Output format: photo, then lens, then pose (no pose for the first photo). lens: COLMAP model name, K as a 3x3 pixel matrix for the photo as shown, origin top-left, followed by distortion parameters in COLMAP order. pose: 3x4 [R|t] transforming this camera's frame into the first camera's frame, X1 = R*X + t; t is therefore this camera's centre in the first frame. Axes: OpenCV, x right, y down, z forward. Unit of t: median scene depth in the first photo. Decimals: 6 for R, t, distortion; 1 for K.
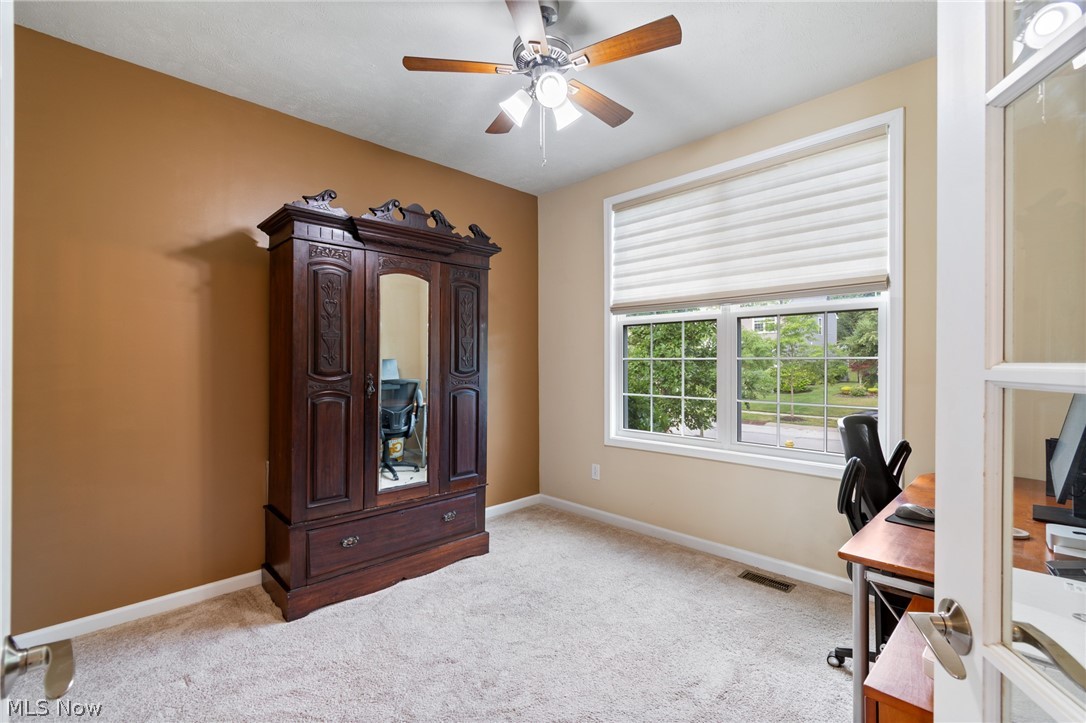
lens RADIAL K [[485.9, 0, 540.9], [0, 485.9, 359.5], [0, 0, 1]] dist [-0.003564, -0.000739]
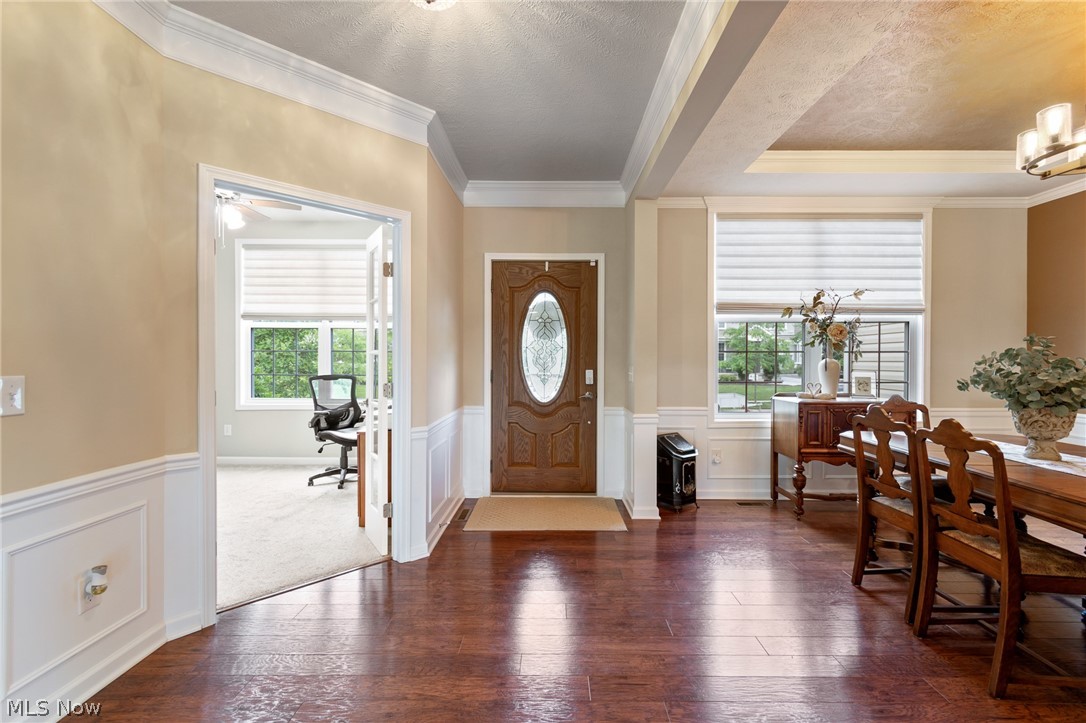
lens RADIAL K [[485.9, 0, 547.2], [0, 485.9, 358.4], [0, 0, 1]] dist [-0.003564, -0.000739]
pose [[0.706972, 0.001543, 0.707240, -0.226963], [-0.006686, 0.999968, 0.004501, 0.009578], [-0.707210, -0.007911, 0.706959, -0.649615]]
